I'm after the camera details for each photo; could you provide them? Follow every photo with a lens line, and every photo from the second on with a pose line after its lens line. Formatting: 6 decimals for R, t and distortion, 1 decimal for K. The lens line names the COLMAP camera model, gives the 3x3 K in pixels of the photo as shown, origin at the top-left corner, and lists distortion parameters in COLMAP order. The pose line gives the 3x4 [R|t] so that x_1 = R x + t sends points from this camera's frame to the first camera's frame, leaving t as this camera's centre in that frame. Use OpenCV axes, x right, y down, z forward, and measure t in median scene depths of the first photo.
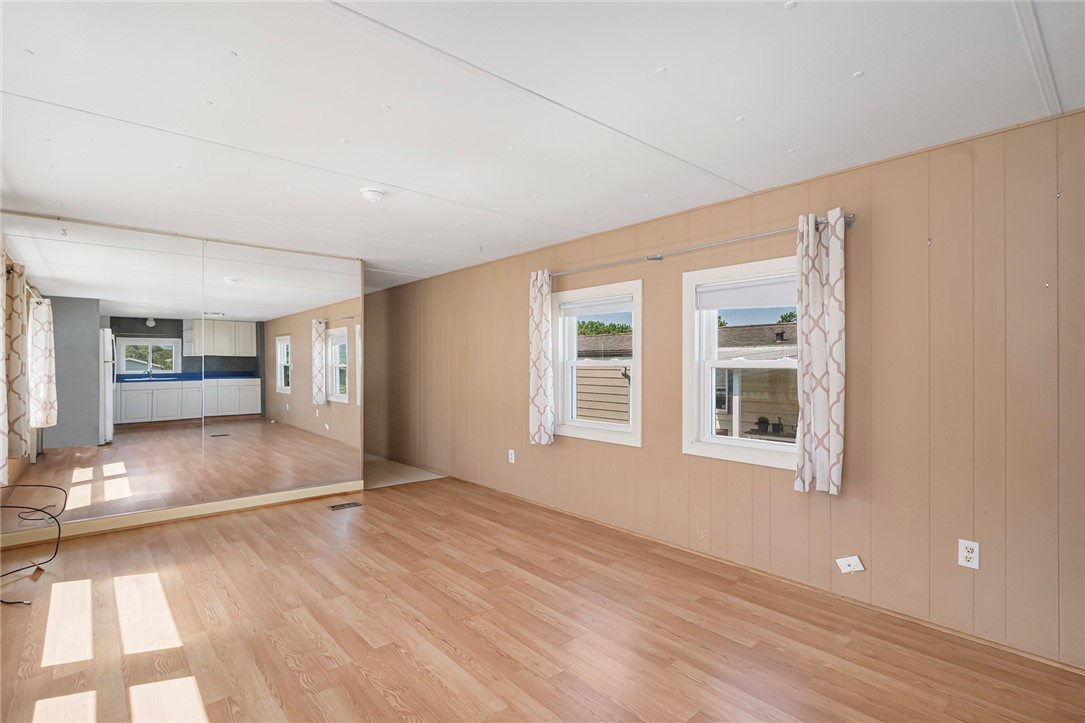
lens RADIAL K [[526.9, 0, 543.4], [0, 526.9, 351.0], [0, 0, 1]] dist [0.015768, -0.007284]
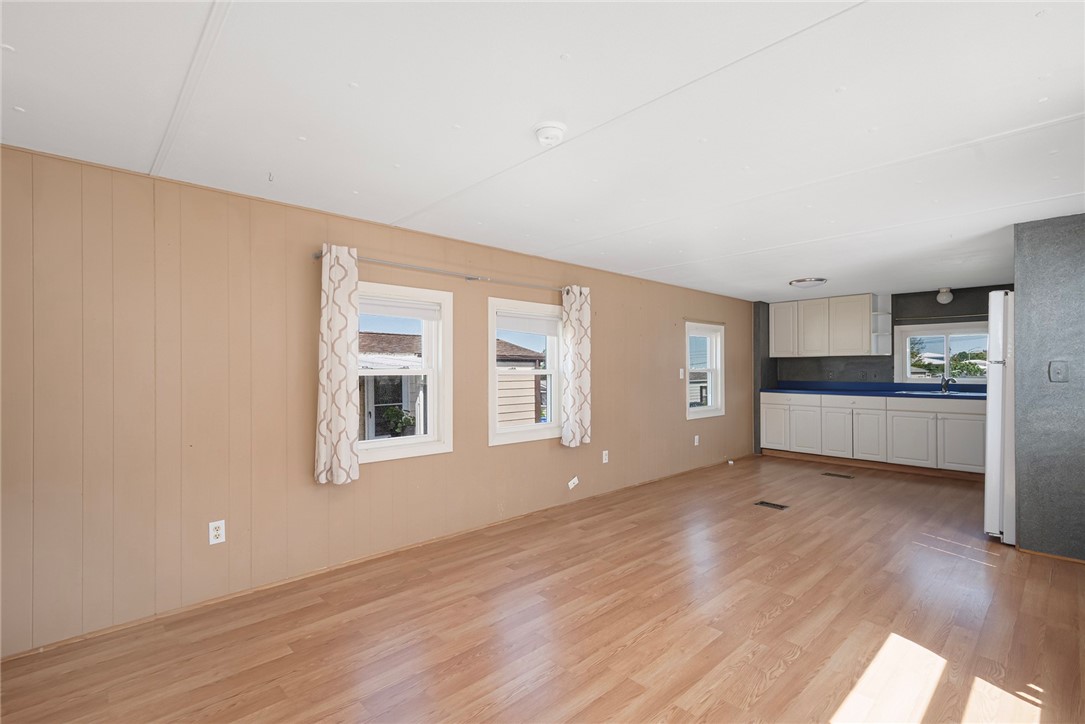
lens RADIAL K [[484.1, 0, 538.4], [0, 484.1, 373.9], [0, 0, 1]] dist [0.003521, -0.000450]
pose [[-0.022910, -0.005721, 0.999721, -0.960479], [-0.018401, 0.999817, 0.005300, 0.019853], [-0.999568, -0.018274, -0.023011, 1.038961]]
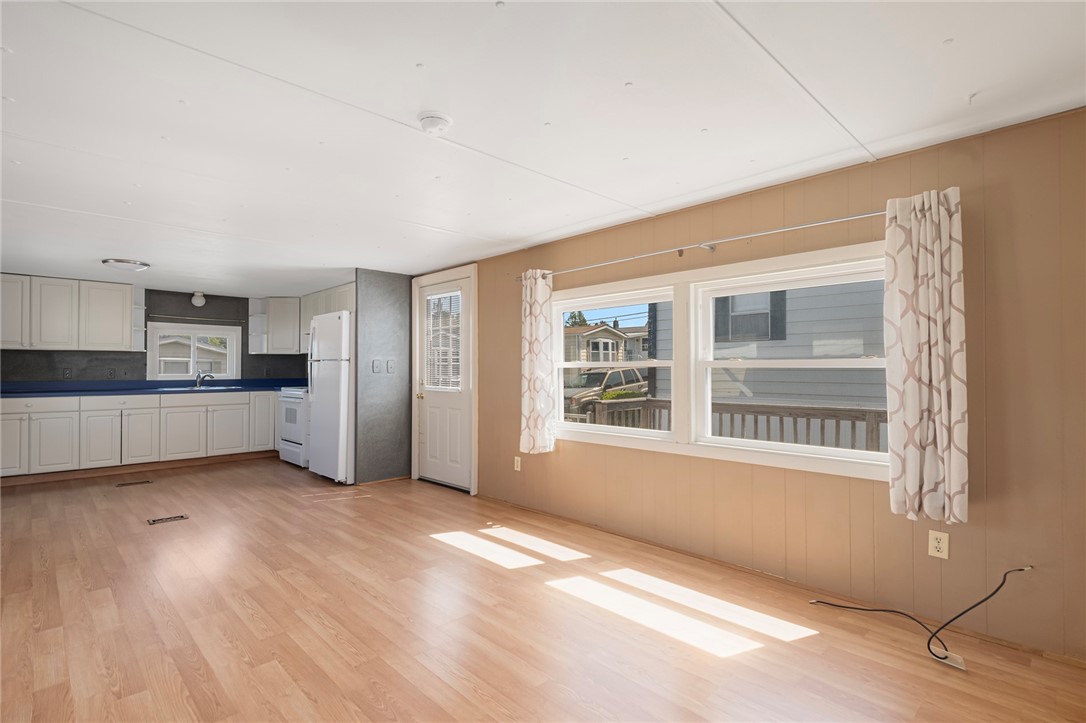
lens RADIAL K [[527.4, 0, 540.7], [0, 527.4, 364.1], [0, 0, 1]] dist [0.015768, -0.007284]
pose [[-0.998884, 0.004140, -0.047042, -0.432541], [0.005616, 0.999495, -0.031291, 0.051848], [0.046889, -0.031521, -0.998403, 1.729795]]
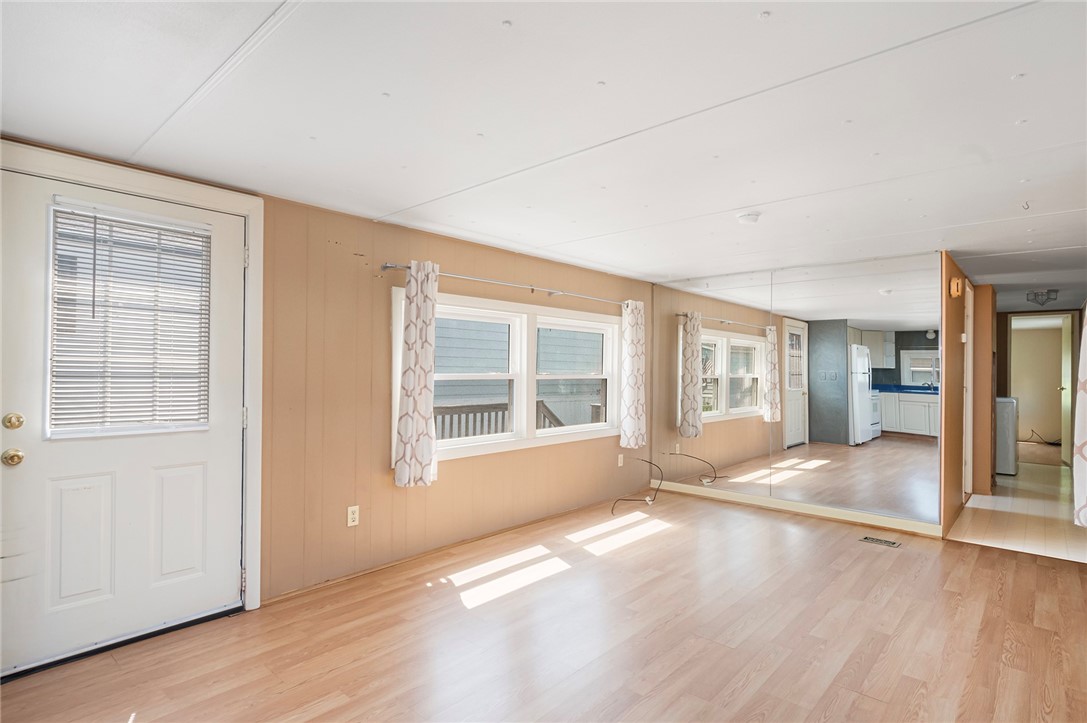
lens RADIAL K [[557.2, 0, 539.2], [0, 557.2, 365.4], [0, 0, 1]] dist [0.006132, -0.004010]
pose [[0.116606, -0.004425, -0.993168, 0.716743], [0.012754, 0.999914, -0.002957, -0.008056], [0.993096, -0.012322, 0.116653, 0.477389]]
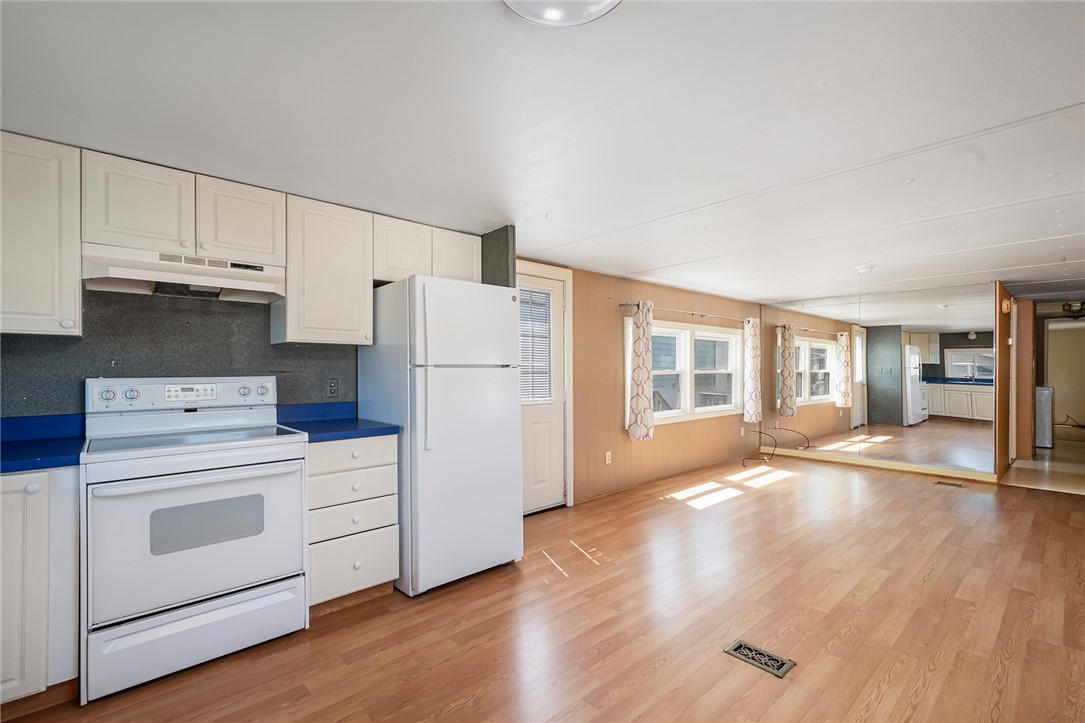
lens RADIAL K [[484.1, 0, 537.6], [0, 484.1, 369.1], [0, 0, 1]] dist [0.003521, -0.000450]
pose [[0.011931, 0.004846, -0.999917, 1.152661], [0.021801, 0.999749, 0.005105, -0.018739], [0.999691, -0.021861, 0.011823, -0.011419]]
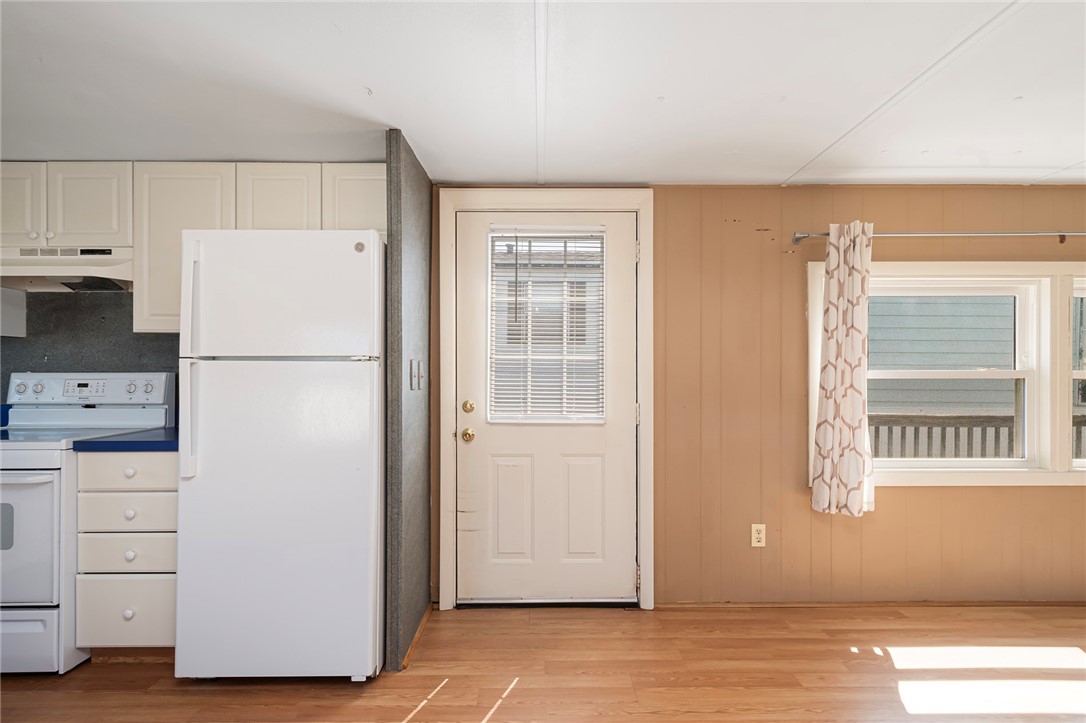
lens RADIAL K [[556.7, 0, 539.7], [0, 556.7, 372.0], [0, 0, 1]] dist [0.006132, -0.004010]
pose [[-0.655375, 0.003834, -0.755294, 0.532387], [0.017060, 0.999807, -0.009728, 0.007210], [0.755111, -0.019260, -0.655314, 0.583221]]
